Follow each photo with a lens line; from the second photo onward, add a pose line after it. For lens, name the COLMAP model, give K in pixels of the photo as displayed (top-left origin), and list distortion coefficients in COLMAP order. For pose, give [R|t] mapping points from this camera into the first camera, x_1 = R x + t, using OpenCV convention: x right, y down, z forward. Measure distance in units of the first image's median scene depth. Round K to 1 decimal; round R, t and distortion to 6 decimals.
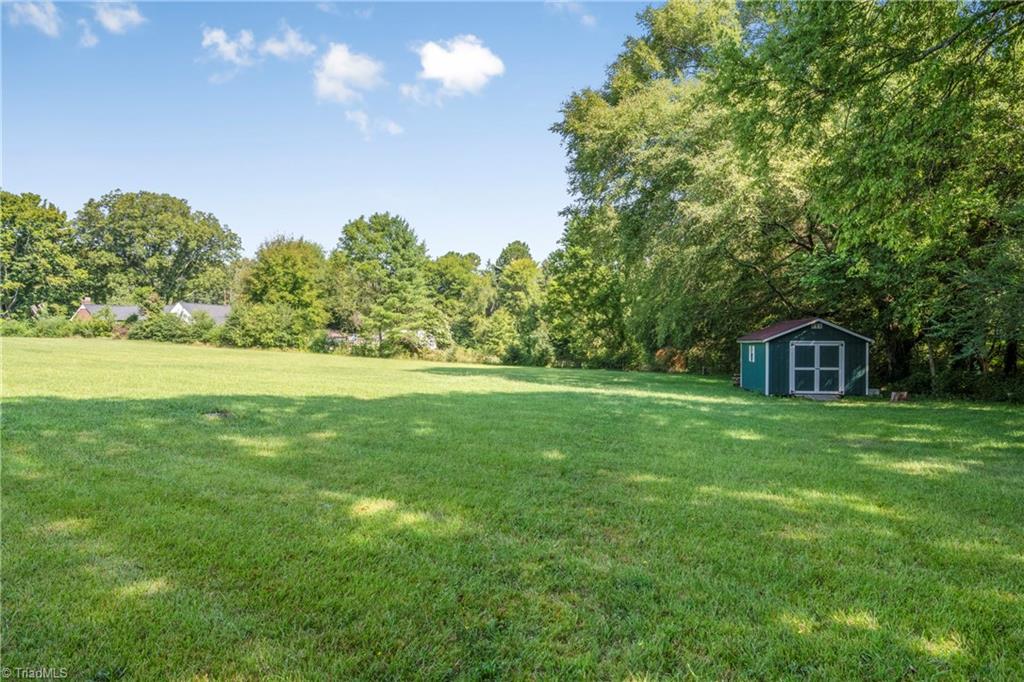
lens RADIAL K [[671.9, 0, 510.9], [0, 671.9, 344.5], [0, 0, 1]] dist [0.006511, -0.003304]
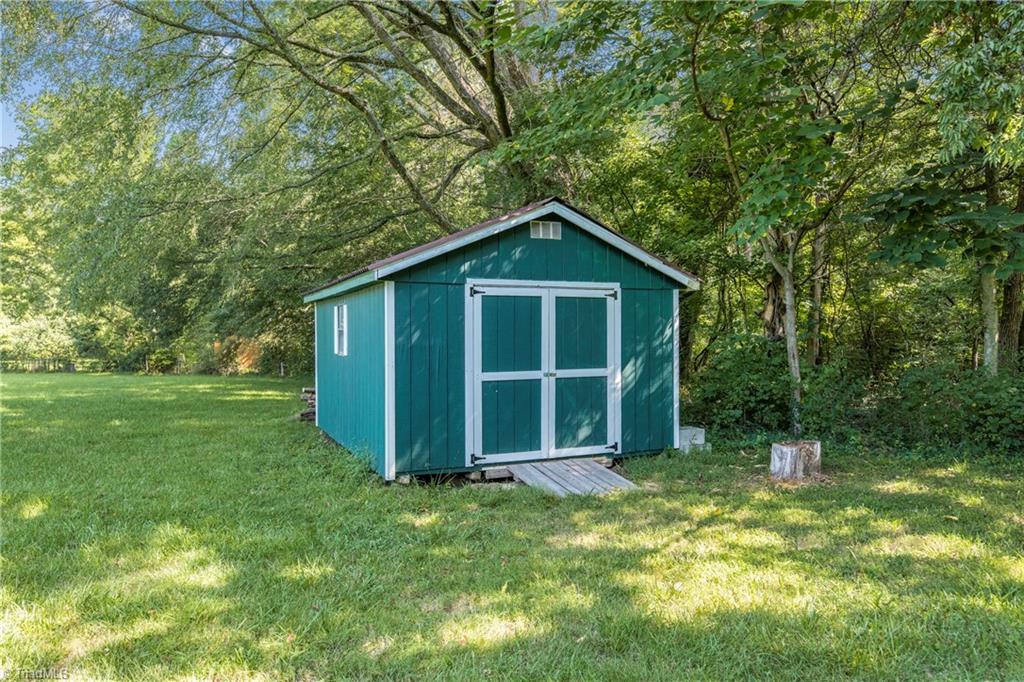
lens RADIAL K [[671.9, 0, 510.7], [0, 671.9, 341.1], [0, 0, 1]] dist [0.006511, -0.003304]
pose [[0.846834, -0.013046, 0.531697, 0.069870], [0.010291, 0.999914, 0.008143, 0.004675], [-0.531757, -0.001424, 0.846896, 0.186814]]
